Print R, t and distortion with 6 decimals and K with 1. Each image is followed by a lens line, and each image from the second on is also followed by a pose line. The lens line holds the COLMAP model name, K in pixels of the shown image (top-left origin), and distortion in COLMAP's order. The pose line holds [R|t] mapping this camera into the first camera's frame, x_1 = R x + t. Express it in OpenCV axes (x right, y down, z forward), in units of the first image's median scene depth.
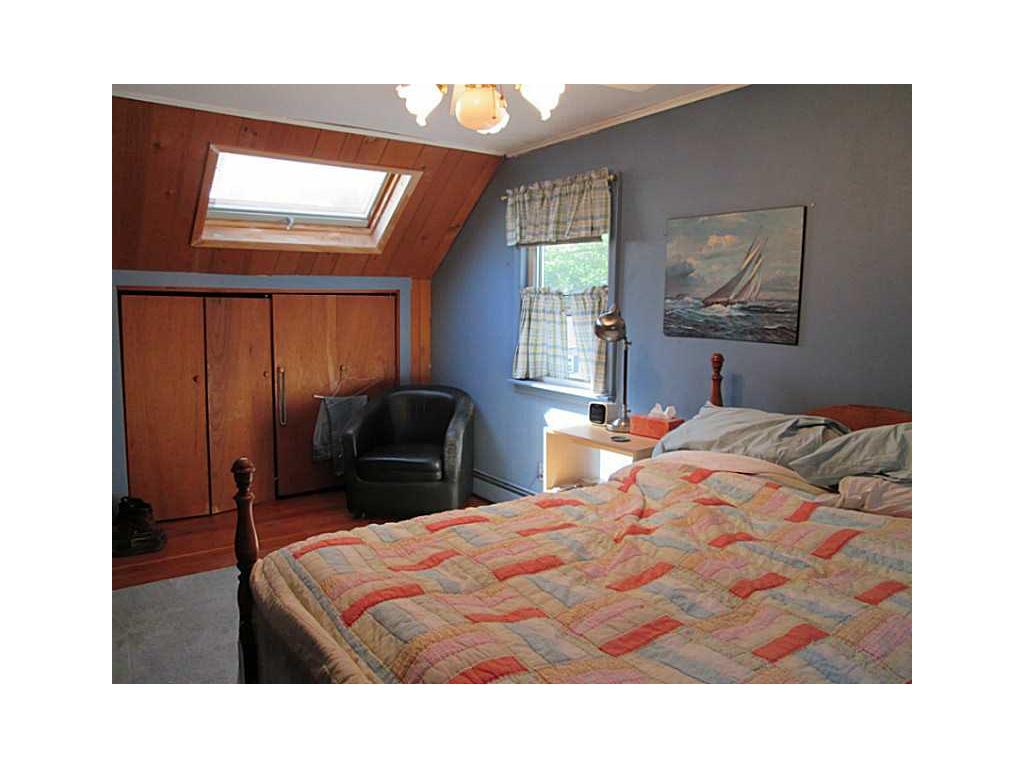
lens RADIAL K [[655.2, 0, 508.2], [0, 655.2, 381.2], [0, 0, 1]] dist [-0.064224, 0.038503]
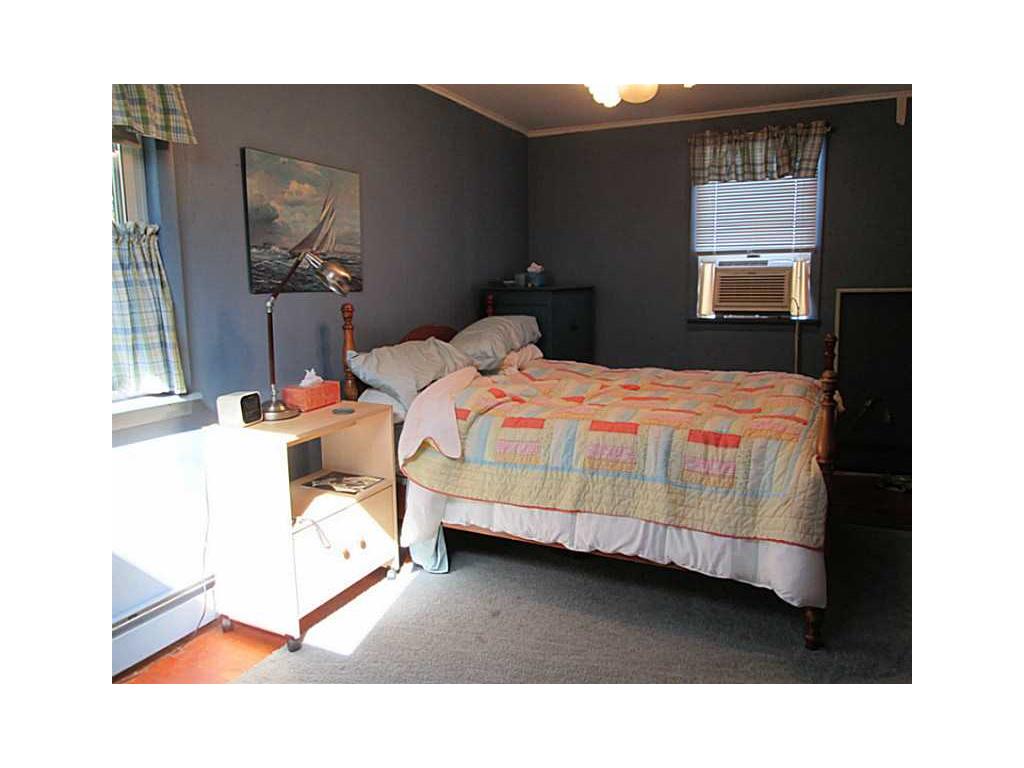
lens RADIAL K [[655.2, 0, 508.2], [0, 655.2, 381.2], [0, 0, 1]] dist [-0.064224, 0.038503]
pose [[-0.471009, -0.145523, 0.870042, -0.680237], [0.102593, 0.970569, 0.217877, -0.116559], [-0.876142, 0.191883, -0.442218, 1.197965]]
